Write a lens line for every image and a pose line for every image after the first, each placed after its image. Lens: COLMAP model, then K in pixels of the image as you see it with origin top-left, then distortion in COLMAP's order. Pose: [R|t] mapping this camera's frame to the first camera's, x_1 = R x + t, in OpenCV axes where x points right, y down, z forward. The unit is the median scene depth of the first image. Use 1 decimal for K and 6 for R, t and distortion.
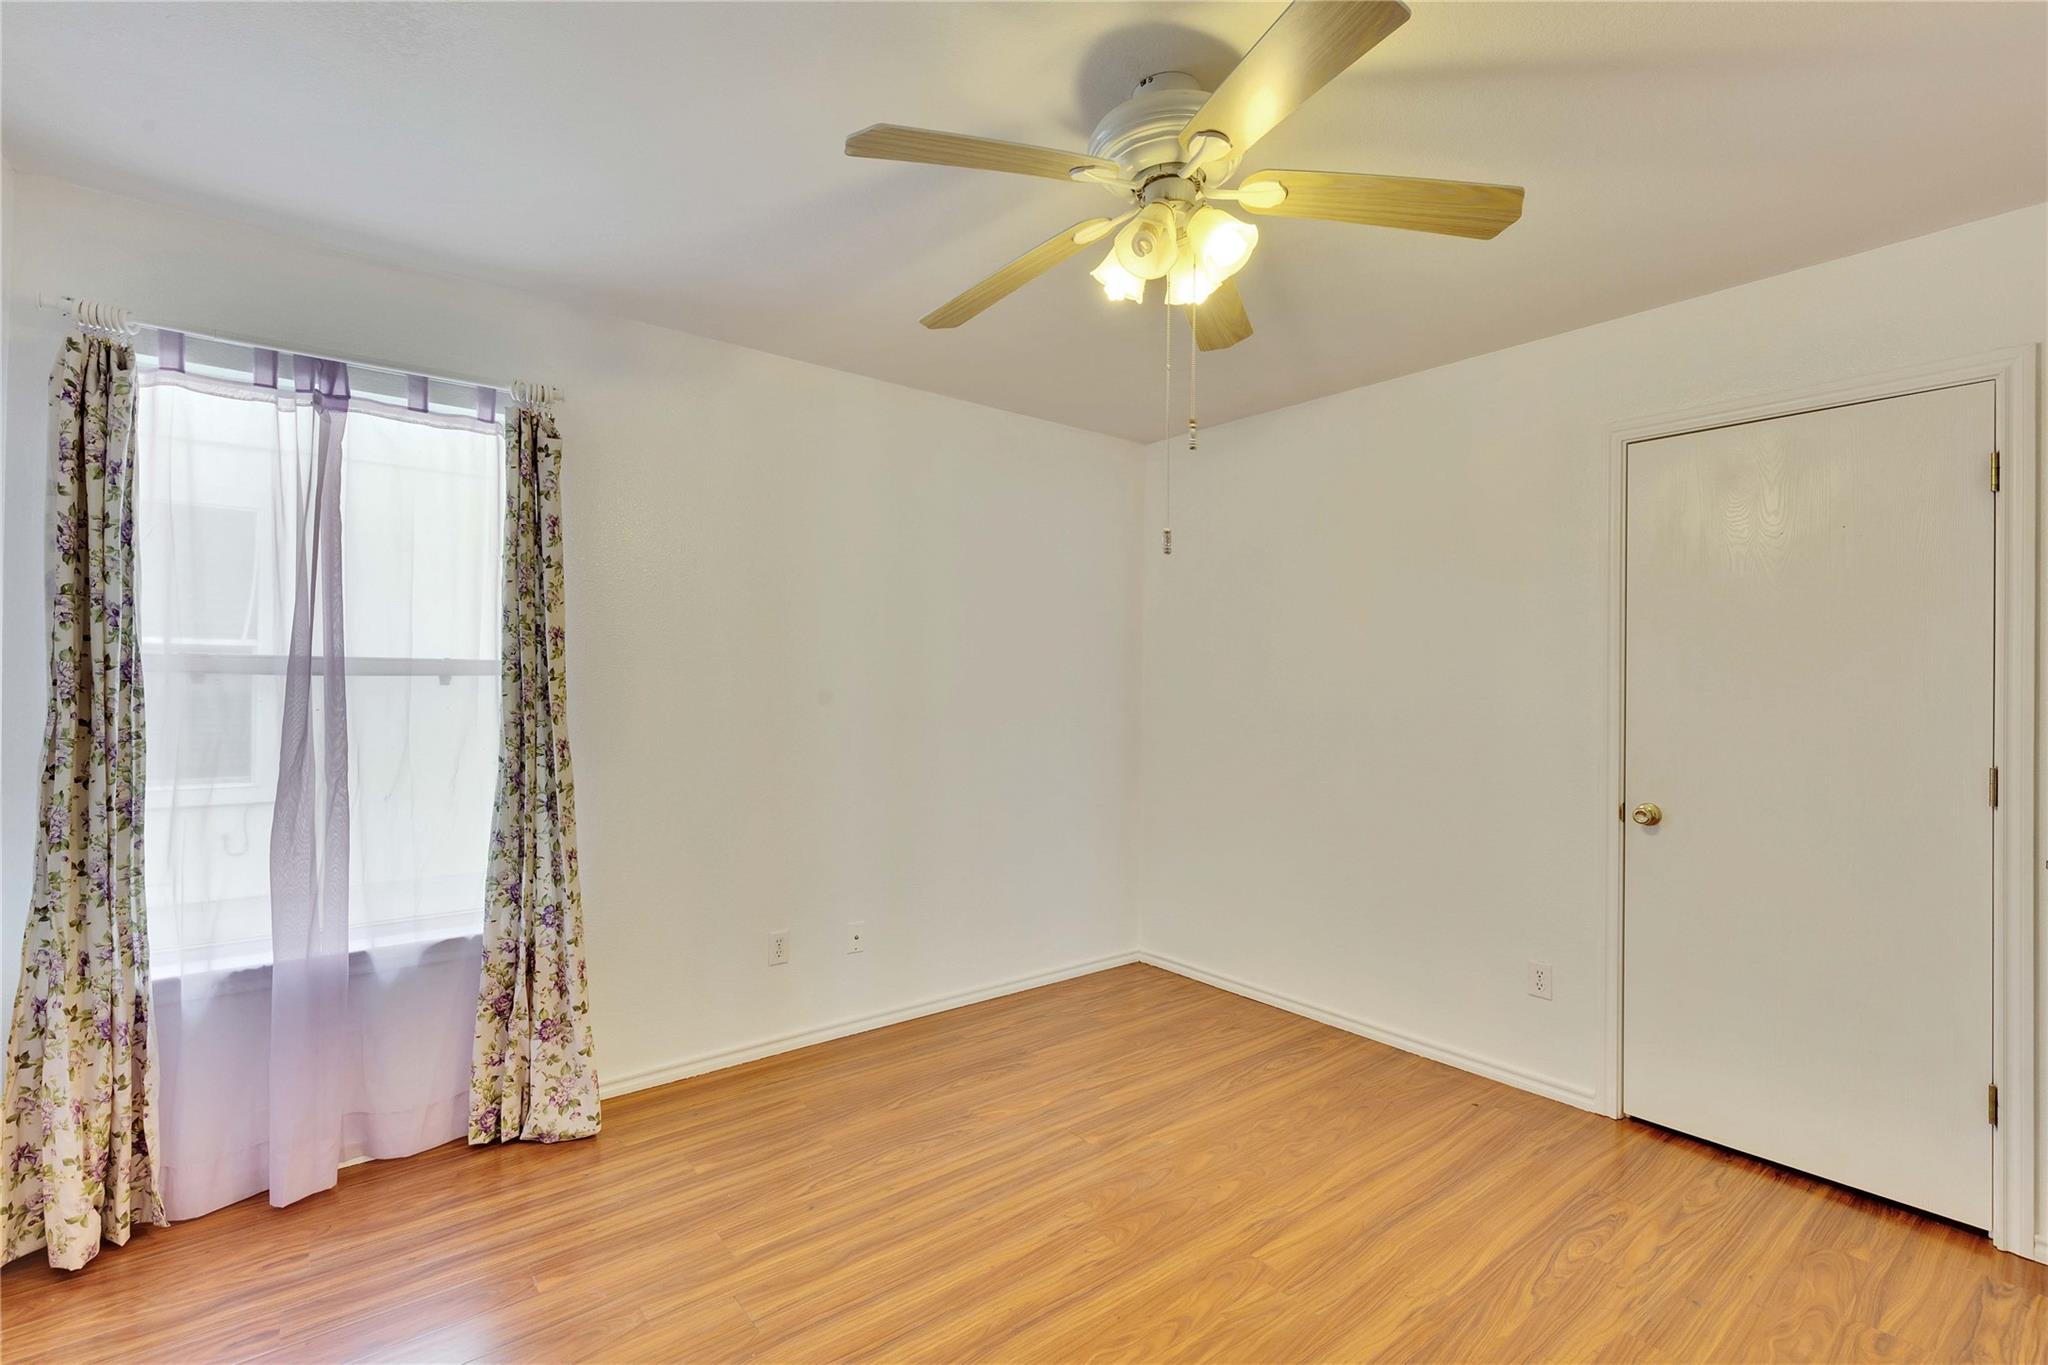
lens RADIAL K [[919.7, 0, 1024.0], [0, 919.7, 682.5], [0, 0, 1]] dist [0.002527, 0.001359]
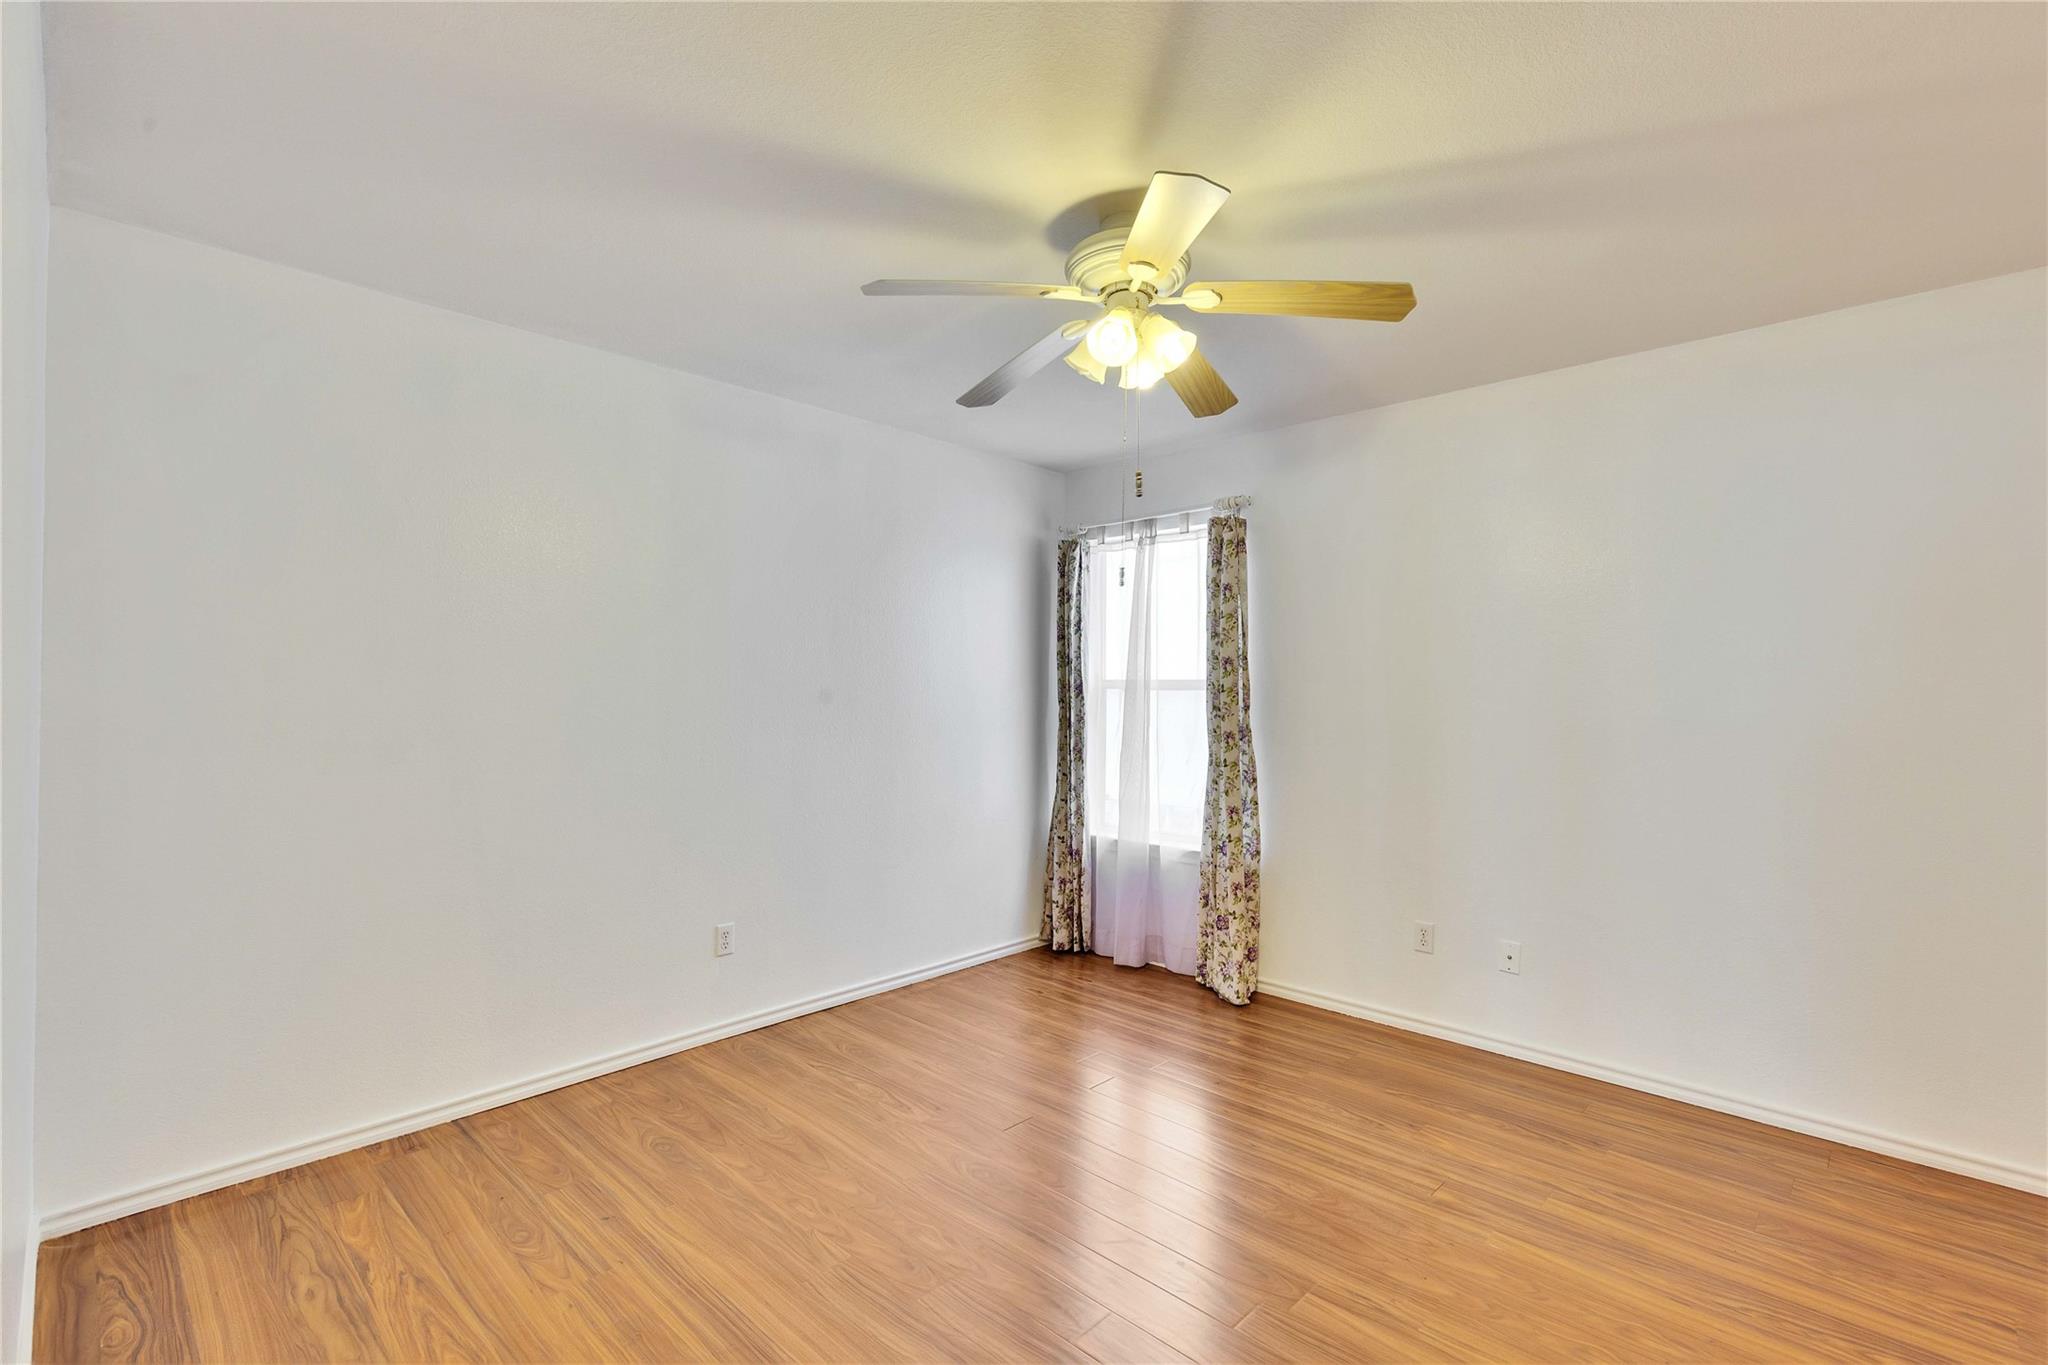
lens RADIAL K [[919.7, 0, 1024.0], [0, 919.7, 682.5], [0, 0, 1]] dist [0.002527, 0.001359]
pose [[0.150221, -0.002941, -0.988648, 0.973101], [-0.001805, 0.999993, -0.003249, -0.016554], [0.988651, 0.002272, 0.150215, 0.462833]]
